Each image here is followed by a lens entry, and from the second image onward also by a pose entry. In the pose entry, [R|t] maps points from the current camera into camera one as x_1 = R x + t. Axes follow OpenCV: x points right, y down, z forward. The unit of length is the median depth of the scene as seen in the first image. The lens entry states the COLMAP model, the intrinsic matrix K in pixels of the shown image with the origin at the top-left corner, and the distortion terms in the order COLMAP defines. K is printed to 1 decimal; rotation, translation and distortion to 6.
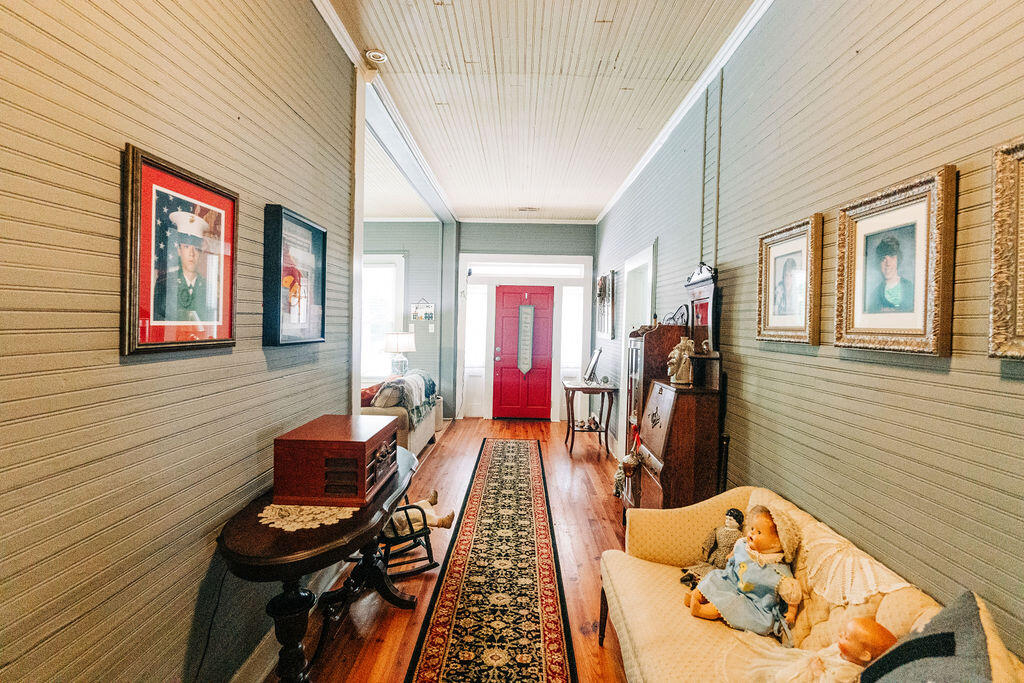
lens RADIAL K [[469.8, 0, 510.5], [0, 469.8, 337.4], [0, 0, 1]] dist [0.001077, -0.000120]
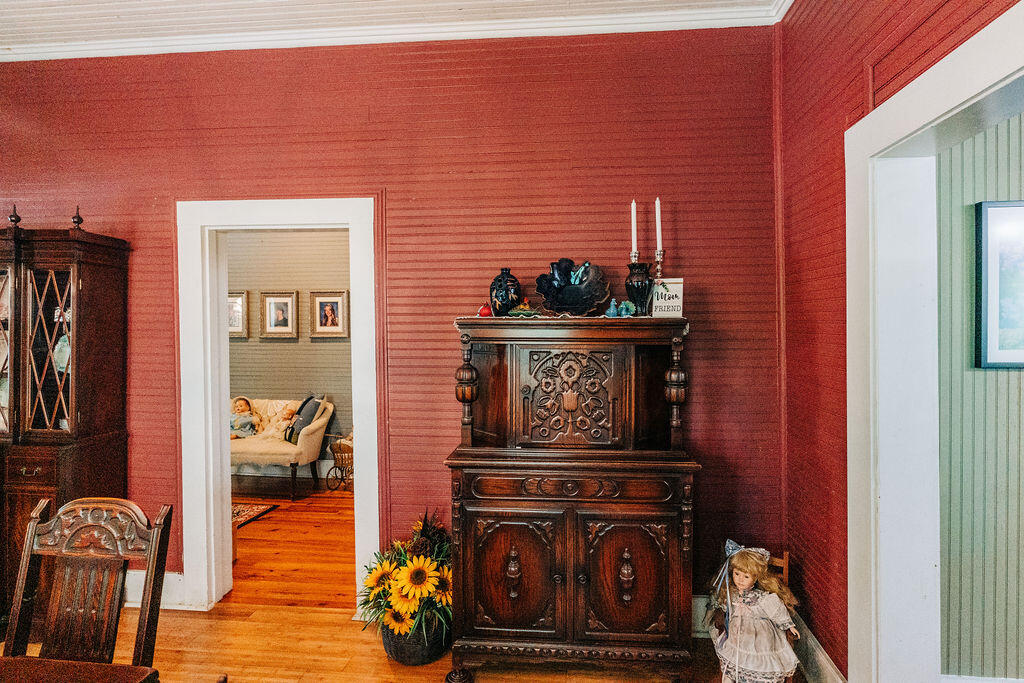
lens RADIAL K [[469.8, 0, 510.9], [0, 469.8, 338.0], [0, 0, 1]] dist [0.001077, -0.000120]
pose [[0.056318, -0.029667, 0.997972, -2.307077], [0.022338, 0.999346, 0.028447, -0.028665], [-0.998163, 0.020690, 0.056944, -0.806661]]
